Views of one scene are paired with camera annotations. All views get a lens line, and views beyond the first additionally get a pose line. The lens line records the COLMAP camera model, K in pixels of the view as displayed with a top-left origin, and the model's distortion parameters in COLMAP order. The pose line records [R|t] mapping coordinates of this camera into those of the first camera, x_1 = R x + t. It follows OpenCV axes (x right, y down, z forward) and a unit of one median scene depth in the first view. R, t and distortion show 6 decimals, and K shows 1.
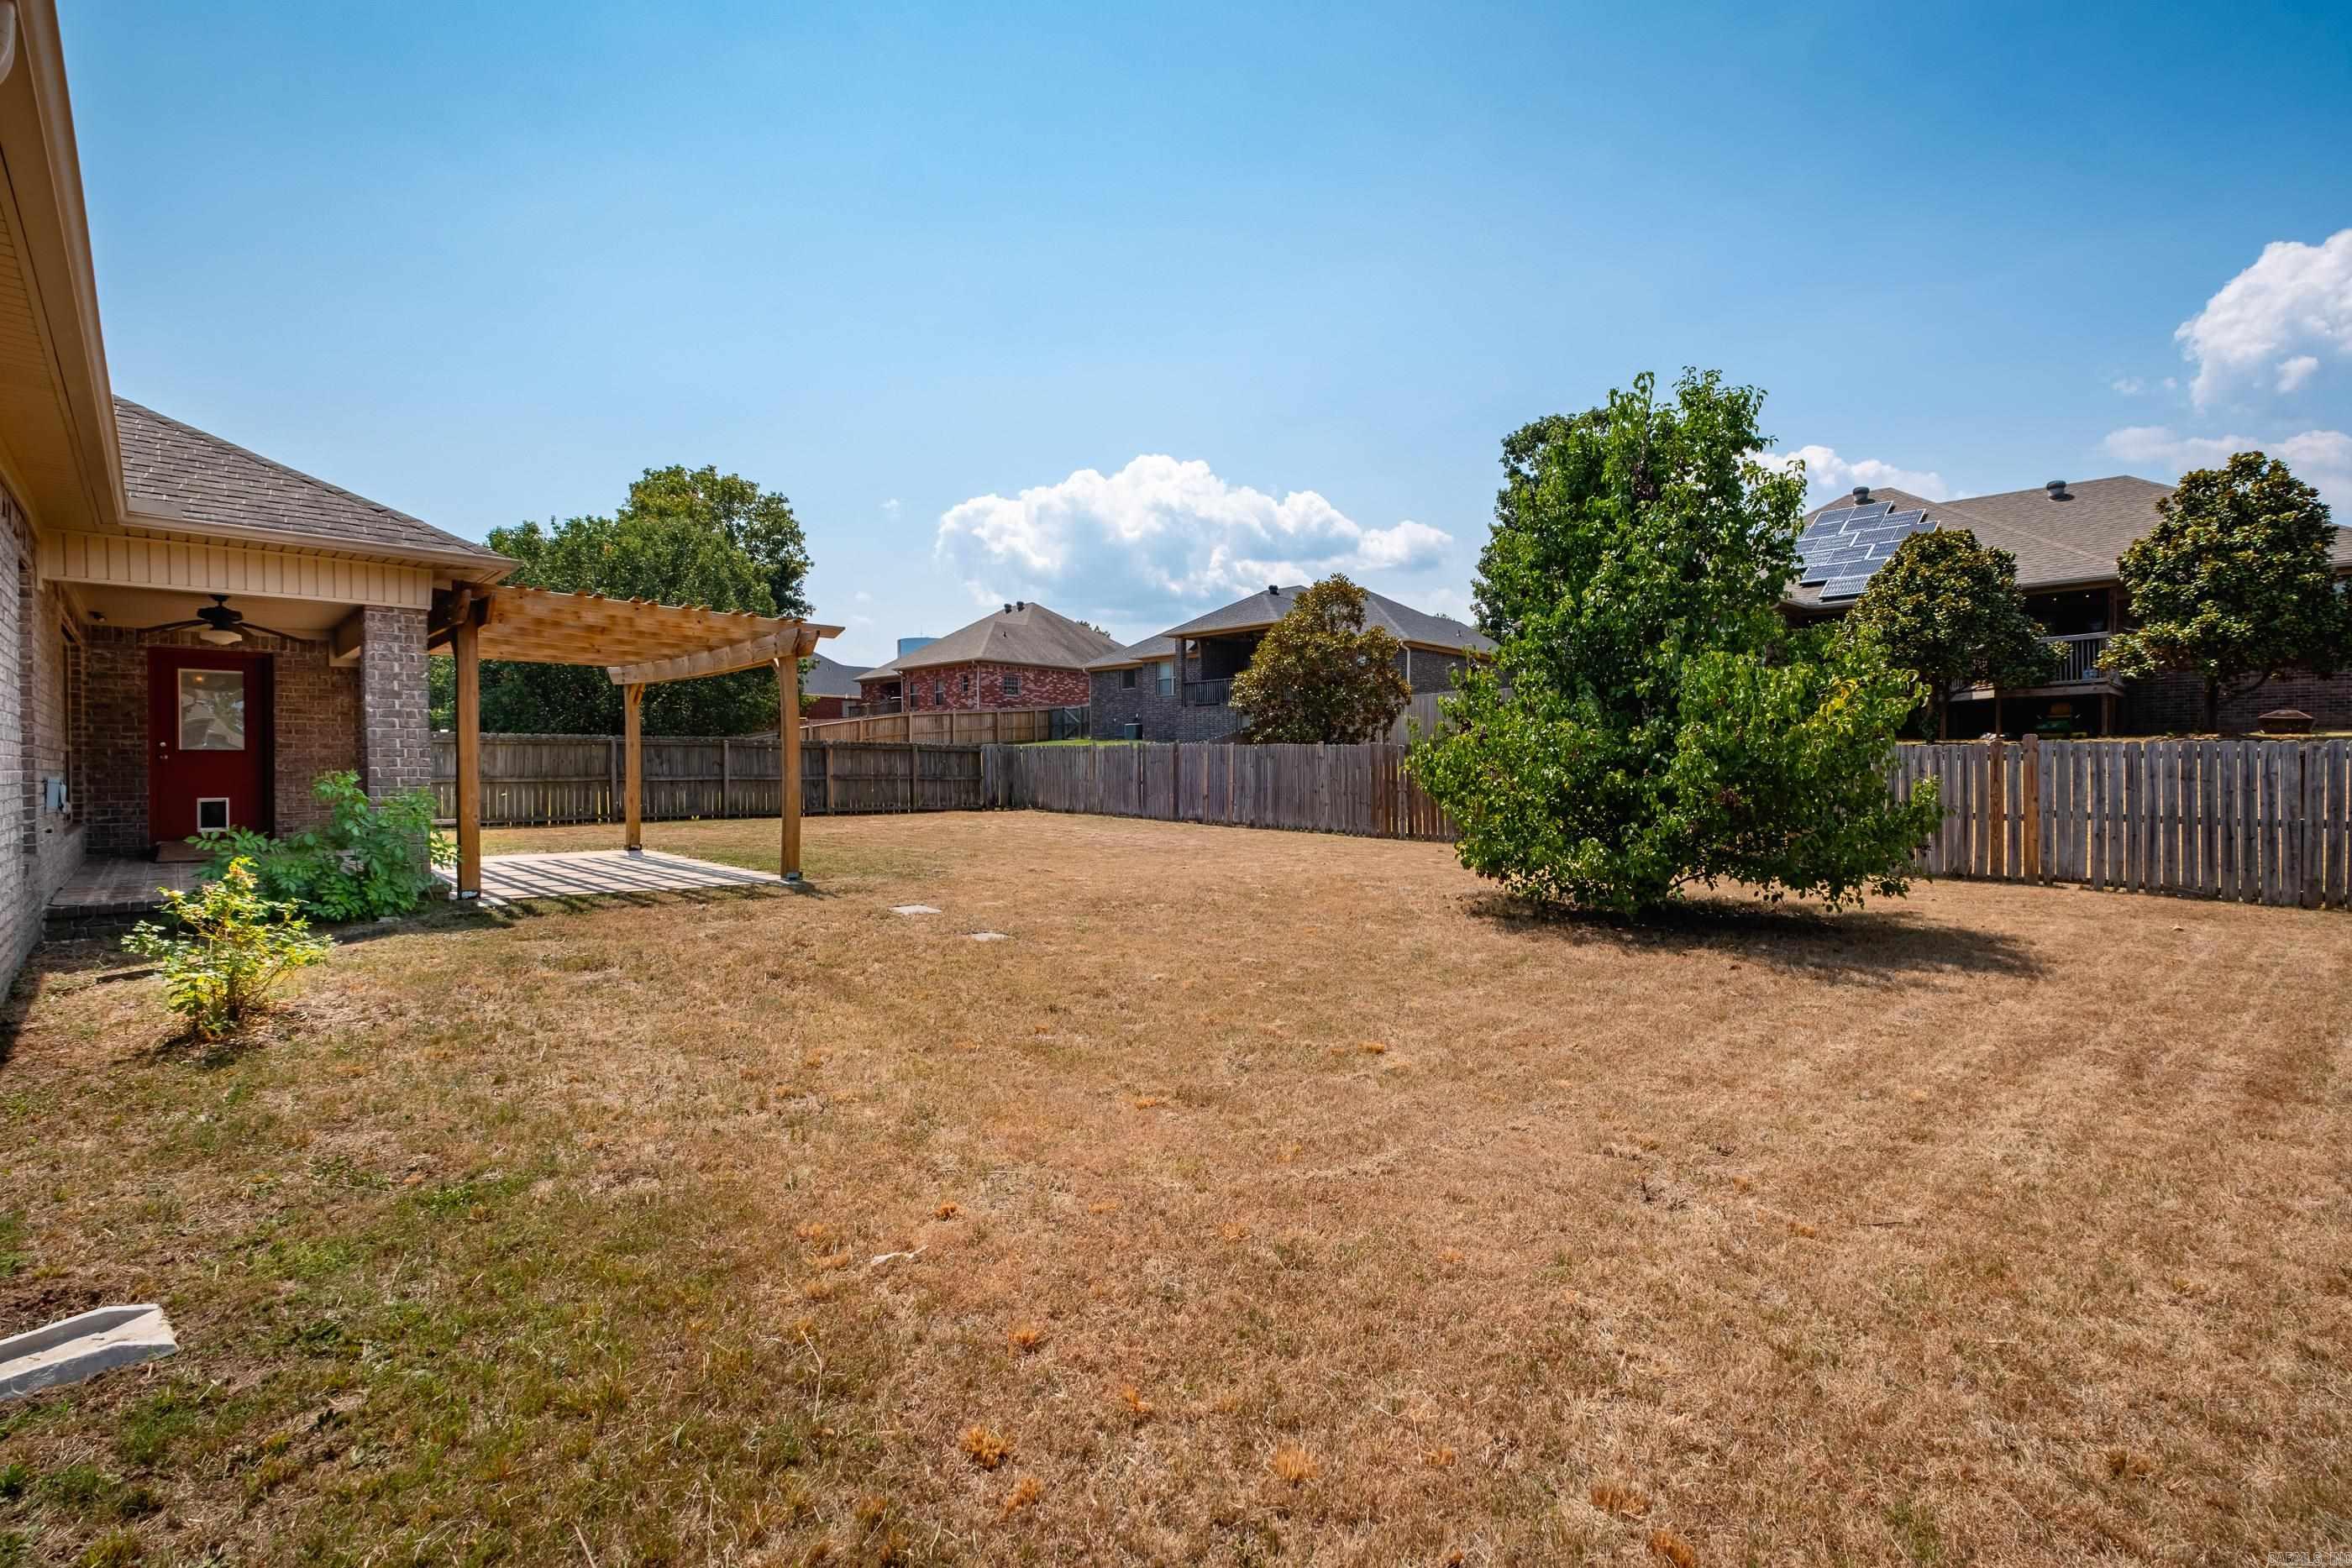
lens RADIAL K [[1062.5, 0, 1268.8], [0, 1062.5, 774.1], [0, 0, 1]] dist [0.006758, -0.003313]
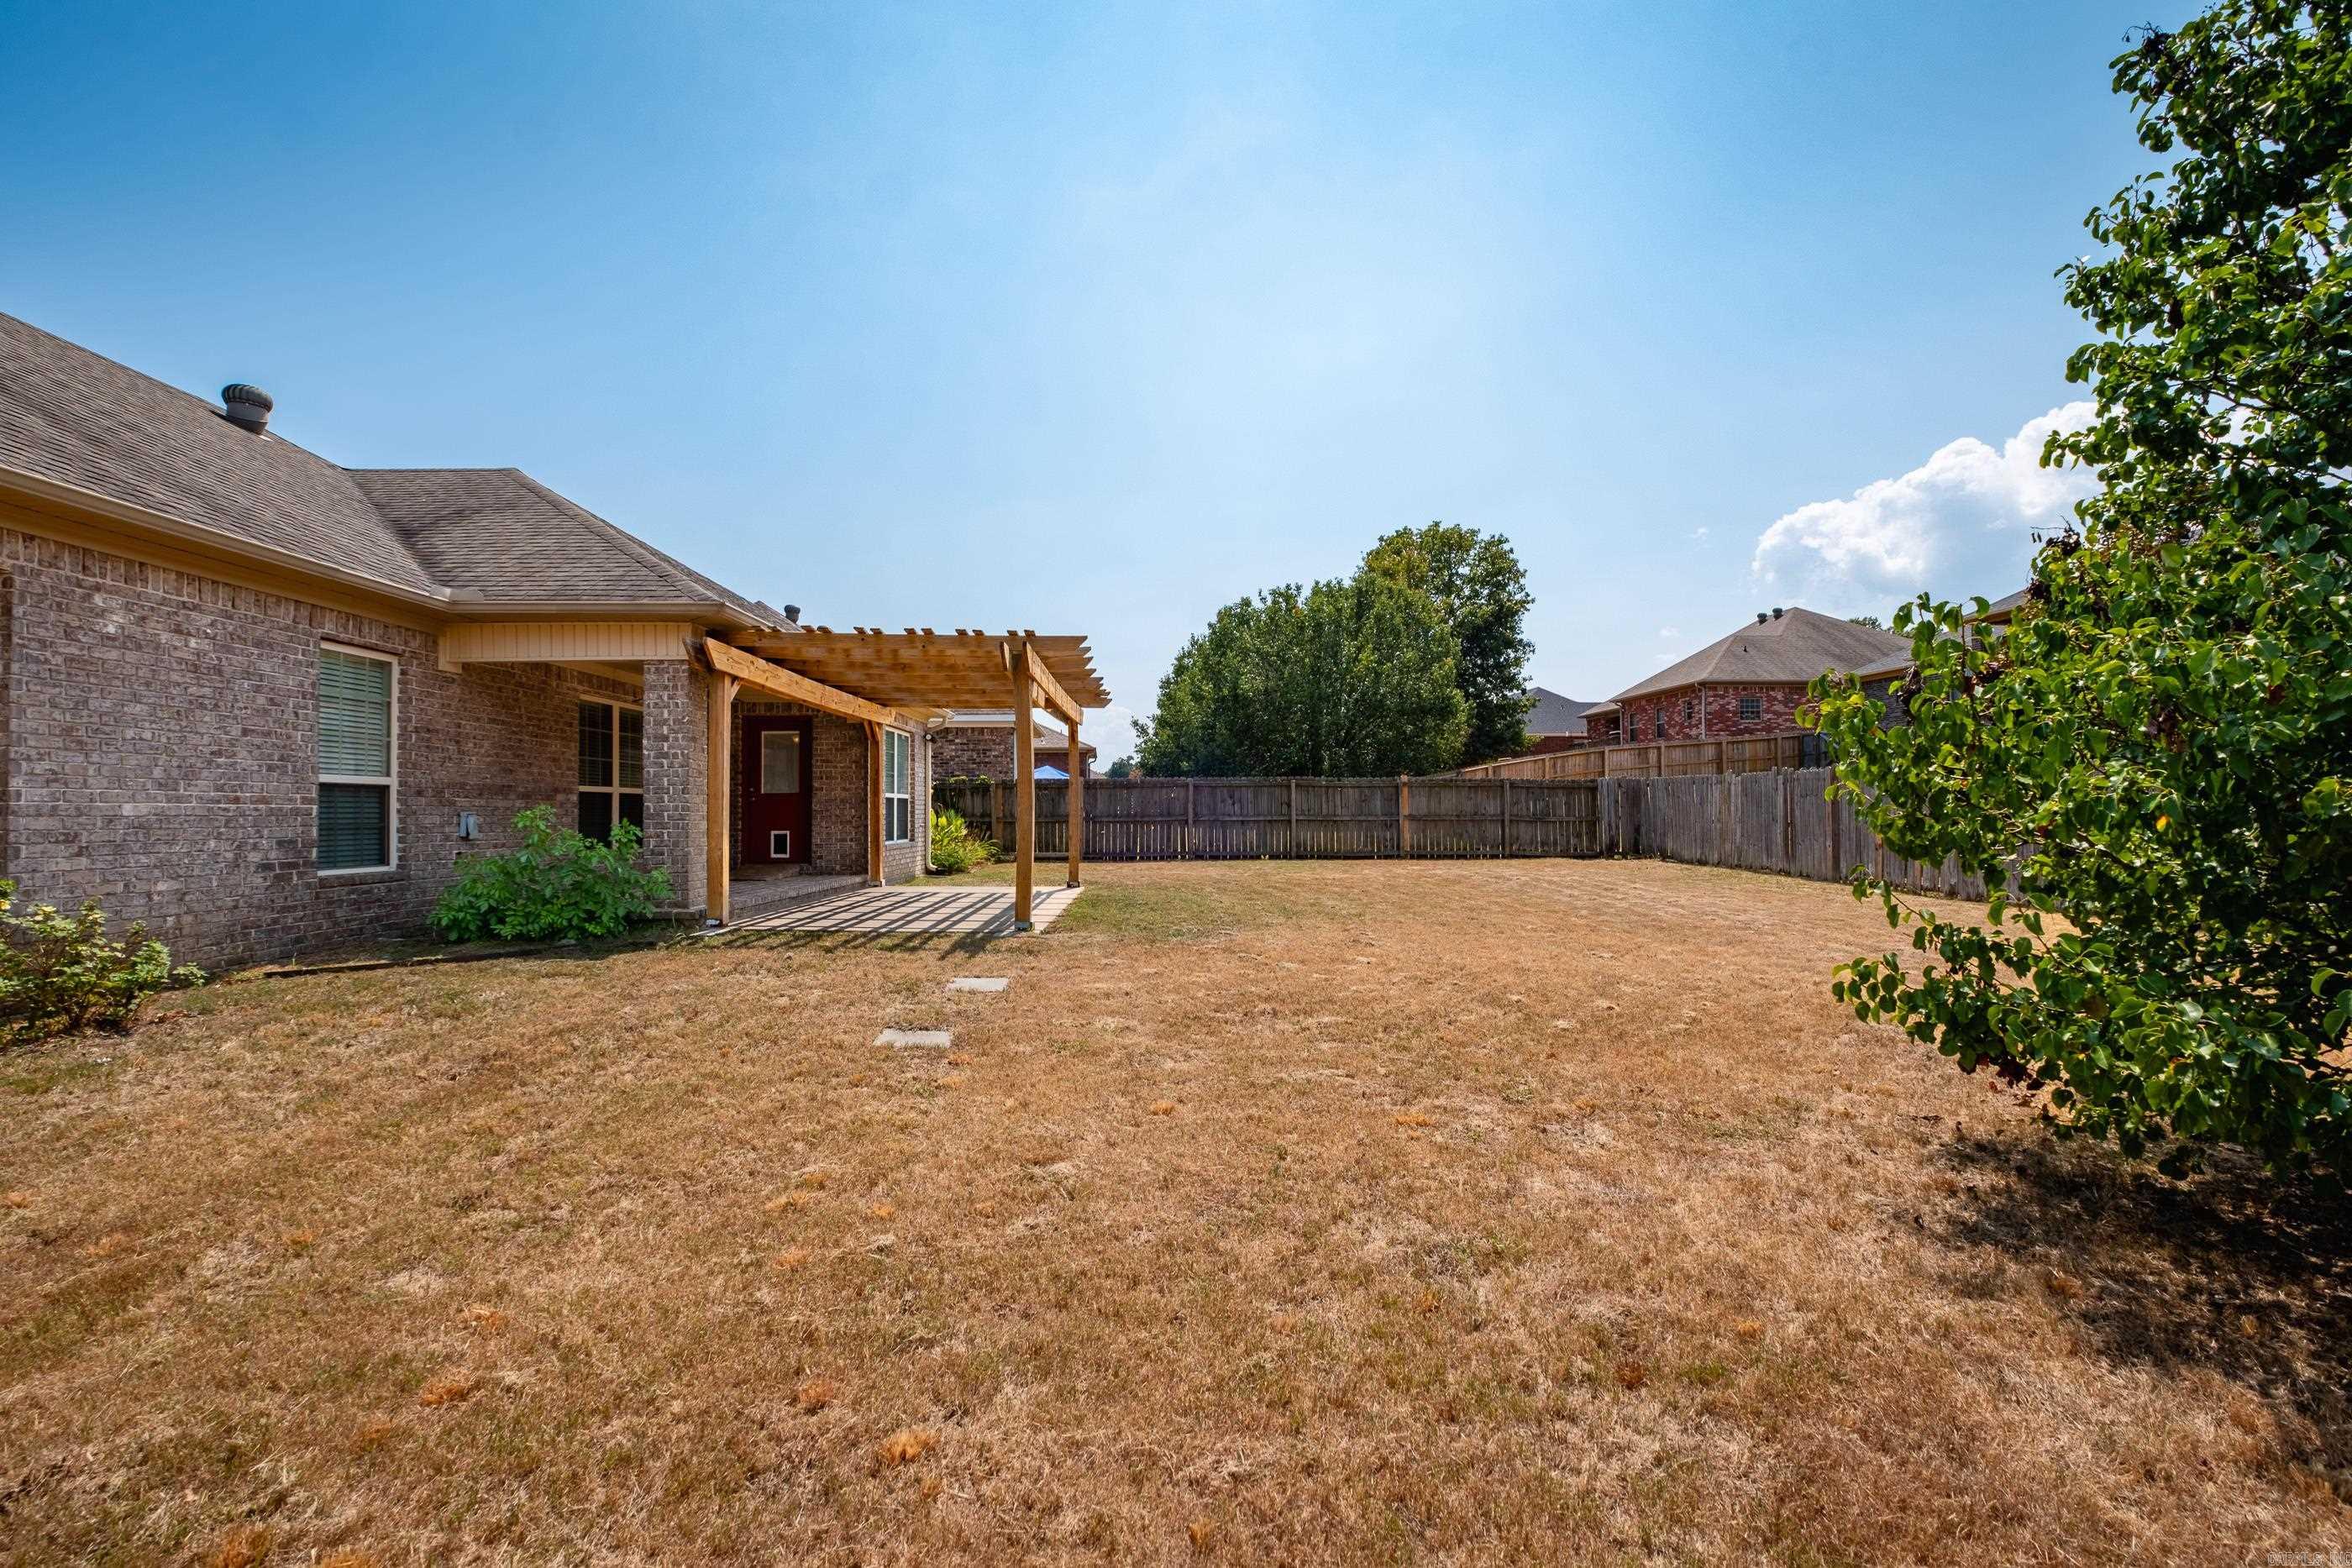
lens RADIAL K [[1062.5, 0, 1161.2], [0, 1062.5, 782.1], [0, 0, 1]] dist [0.006758, -0.003313]
pose [[0.685263, -0.024176, -0.727895, 0.050237], [0.000730, 0.999471, -0.032509, 0.000944], [0.728296, 0.021745, 0.684918, 0.094881]]
